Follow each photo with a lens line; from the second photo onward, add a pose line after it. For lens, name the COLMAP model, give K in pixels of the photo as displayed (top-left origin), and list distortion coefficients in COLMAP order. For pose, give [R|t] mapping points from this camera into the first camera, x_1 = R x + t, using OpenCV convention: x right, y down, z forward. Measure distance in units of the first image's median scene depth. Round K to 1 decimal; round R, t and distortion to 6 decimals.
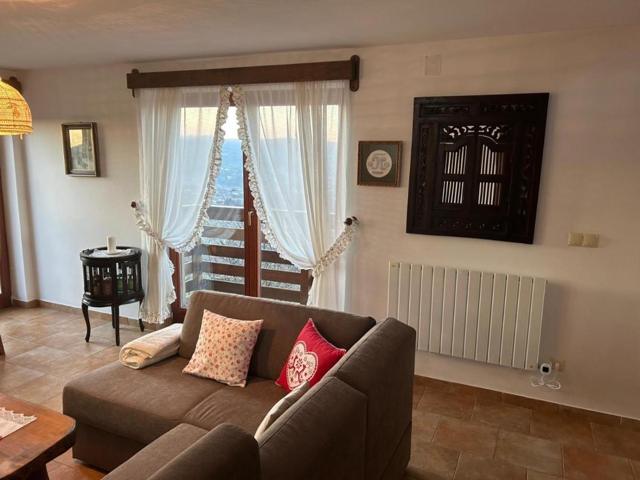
lens RADIAL K [[463.0, 0, 322.7], [0, 463.0, 248.7], [0, 0, 1]] dist [0.057000, -0.086674]
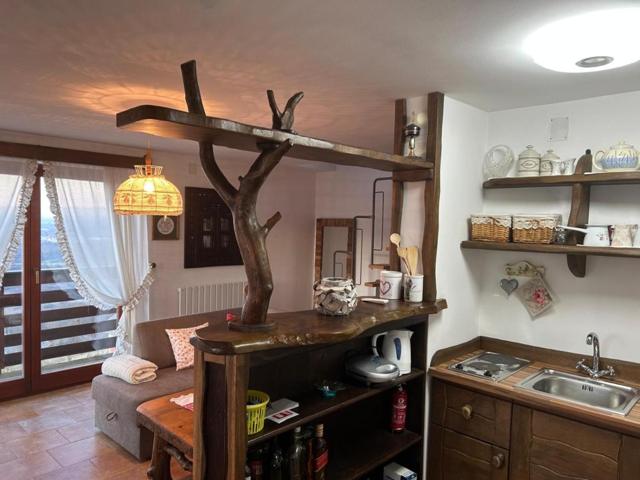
lens RADIAL K [[463.0, 0, 322.7], [0, 463.0, 248.7], [0, 0, 1]] dist [0.057000, -0.086674]
pose [[0.325463, -0.066656, 0.943202, -1.078360], [0.163287, 0.986488, 0.013371, -0.041627], [-0.931349, 0.149661, 0.331950, 0.019482]]
